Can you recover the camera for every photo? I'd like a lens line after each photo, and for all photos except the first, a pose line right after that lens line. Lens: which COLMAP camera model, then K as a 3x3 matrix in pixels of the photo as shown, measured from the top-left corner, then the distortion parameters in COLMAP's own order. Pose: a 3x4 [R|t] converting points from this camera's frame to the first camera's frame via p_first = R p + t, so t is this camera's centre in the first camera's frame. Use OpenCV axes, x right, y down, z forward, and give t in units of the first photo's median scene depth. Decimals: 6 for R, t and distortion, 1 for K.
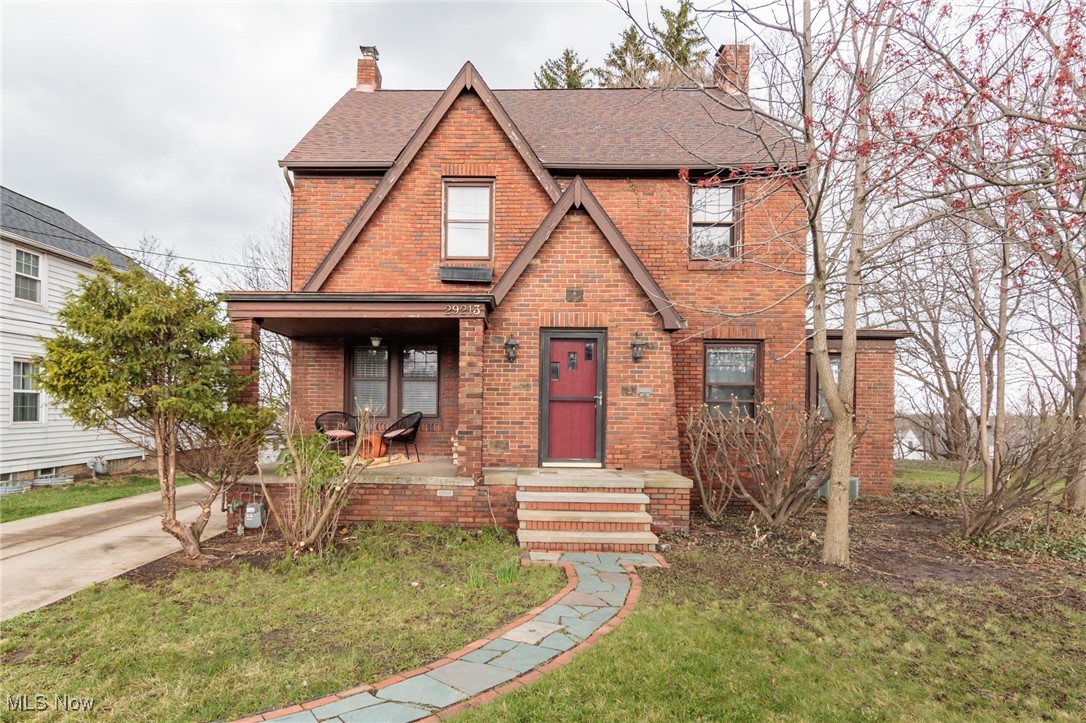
lens RADIAL K [[617.9, 0, 527.2], [0, 617.9, 406.5], [0, 0, 1]] dist [0.004799, 0.000793]
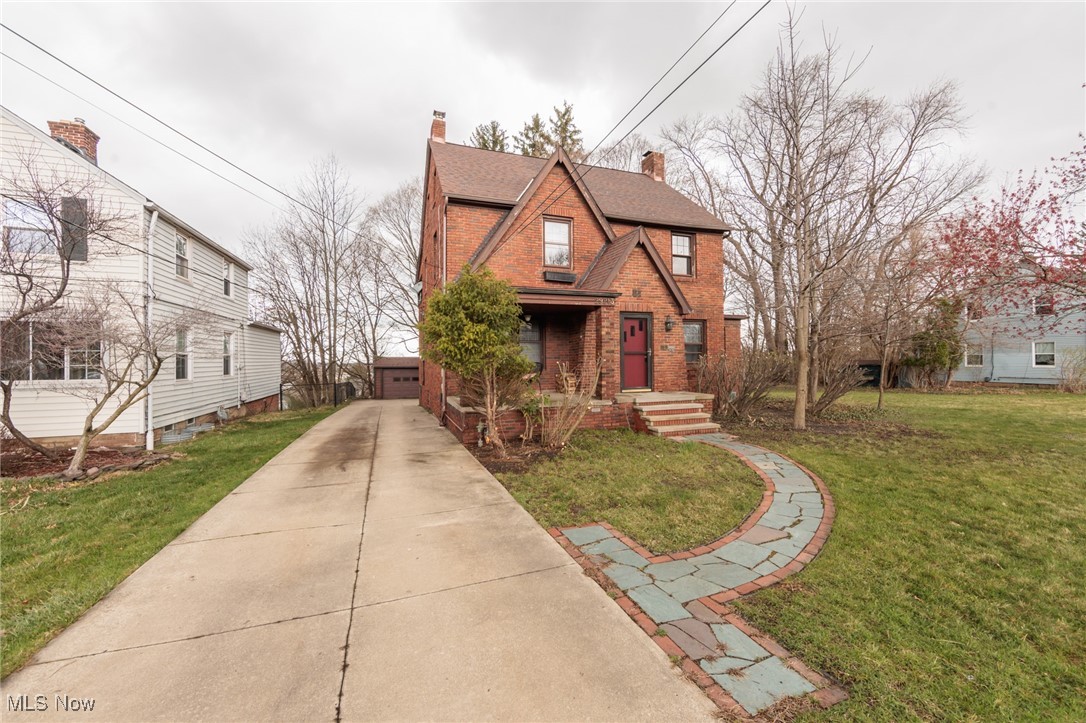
lens RADIAL K [[428.6, 0, 544.5], [0, 428.6, 358.8], [0, 0, 1]] dist [-0.000124, -0.000034]
pose [[0.927546, -0.020124, 0.373166, -0.608851], [0.019838, 0.999793, 0.004605, -0.006082], [-0.373182, 0.003132, 0.927753, -0.024364]]
